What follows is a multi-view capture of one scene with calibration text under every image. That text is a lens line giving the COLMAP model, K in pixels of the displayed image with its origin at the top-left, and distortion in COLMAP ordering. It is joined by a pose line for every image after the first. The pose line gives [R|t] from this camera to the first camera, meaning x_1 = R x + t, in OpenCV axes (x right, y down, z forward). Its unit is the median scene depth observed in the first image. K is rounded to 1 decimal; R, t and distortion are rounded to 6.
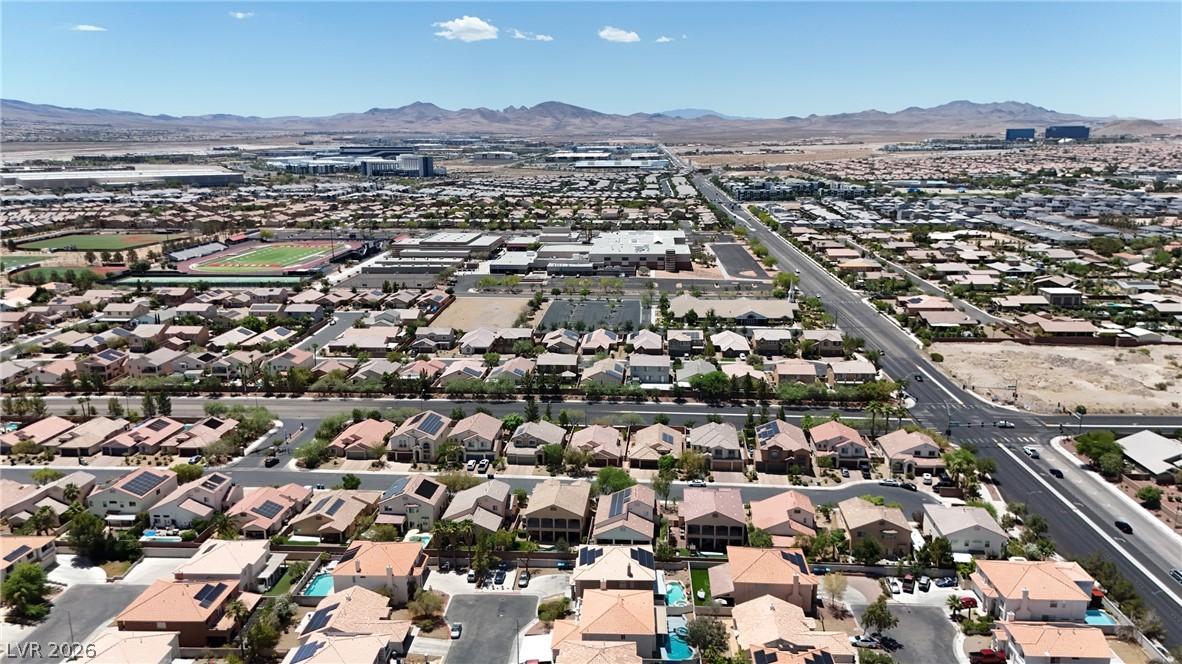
lens RADIAL K [[867.2, 0, 591.0], [0, 867.2, 332.0], [0, 0, 1]] dist [0.005713, 0.000833]
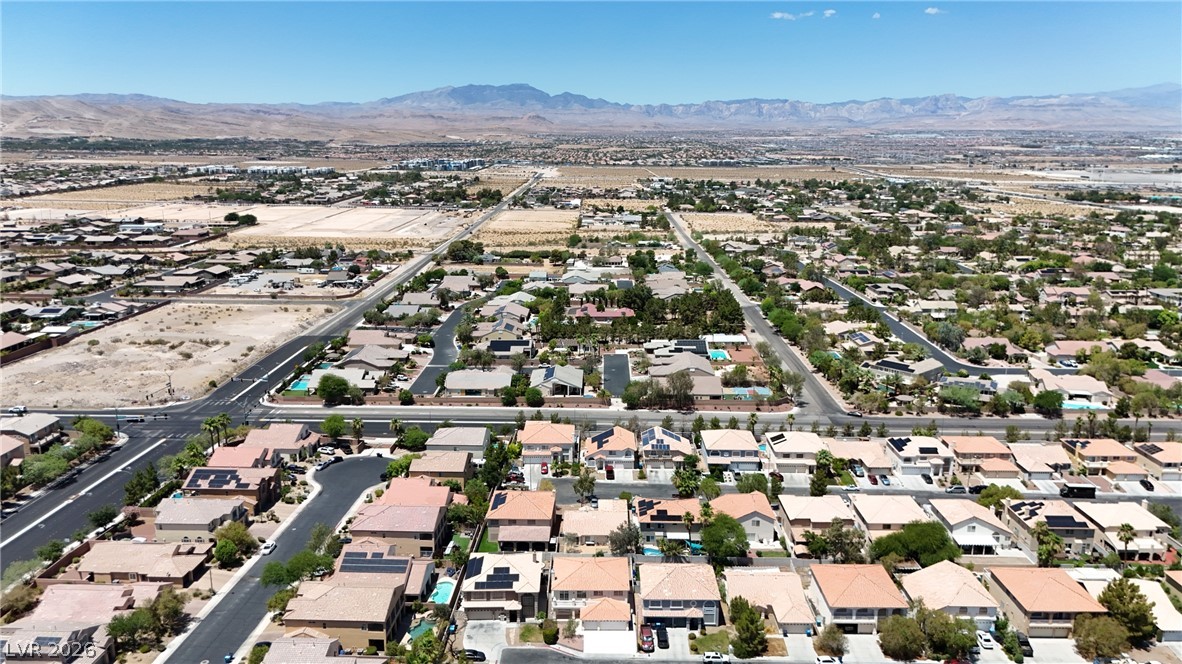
lens RADIAL K [[867.2, 0, 591.0], [0, 867.2, 332.0], [0, 0, 1]] dist [0.005713, 0.000833]
pose [[-0.049436, -0.211684, 0.976087, -0.639839], [0.215719, 0.951952, 0.217375, -0.133906], [-0.975203, 0.221307, -0.001396, 0.621948]]
